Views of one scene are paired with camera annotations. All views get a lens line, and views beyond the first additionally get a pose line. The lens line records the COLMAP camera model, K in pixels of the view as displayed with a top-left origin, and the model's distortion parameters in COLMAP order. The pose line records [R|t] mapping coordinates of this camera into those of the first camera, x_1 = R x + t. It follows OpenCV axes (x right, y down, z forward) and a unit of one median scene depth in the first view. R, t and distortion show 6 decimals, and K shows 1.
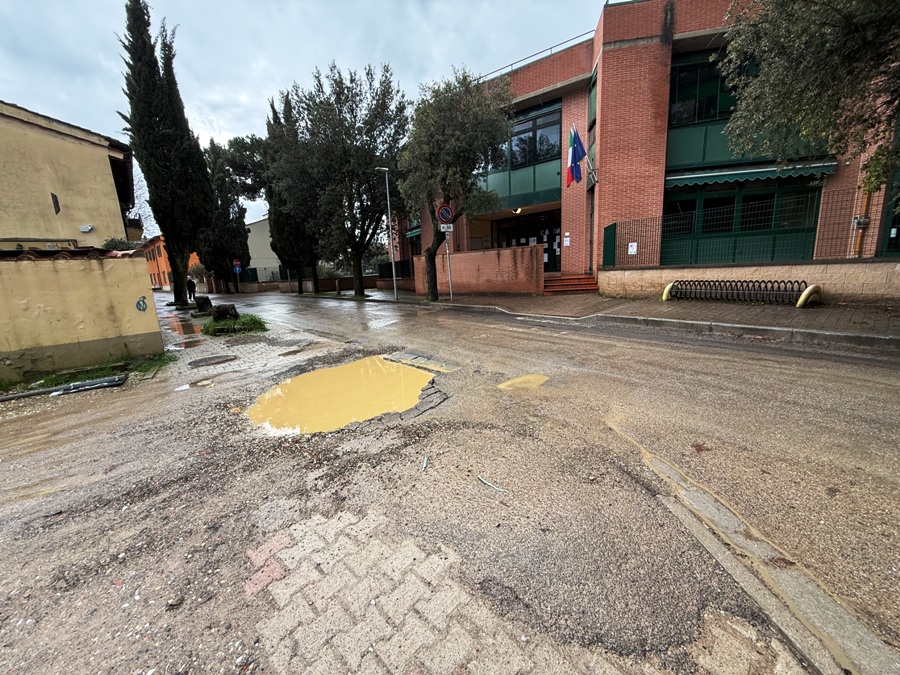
lens RADIAL K [[361.5, 0, 450.0], [0, 361.5, 337.5], [0, 0, 1]] dist [-0.010840, -0.000011]
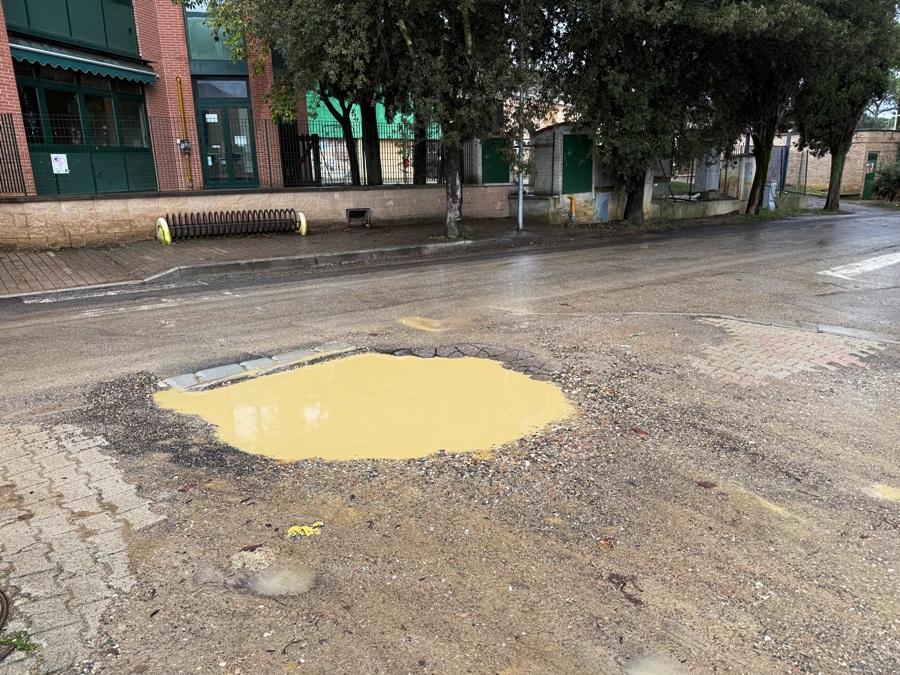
lens RADIAL K [[633.4, 0, 450.0], [0, 633.4, 337.5], [0, 0, 1]] dist [-0.004355, -0.003808]
pose [[0.012298, -0.212913, 0.976994, -0.838334], [0.191736, 0.959439, 0.206674, -0.097335], [-0.981370, 0.184783, 0.052622, 0.551008]]
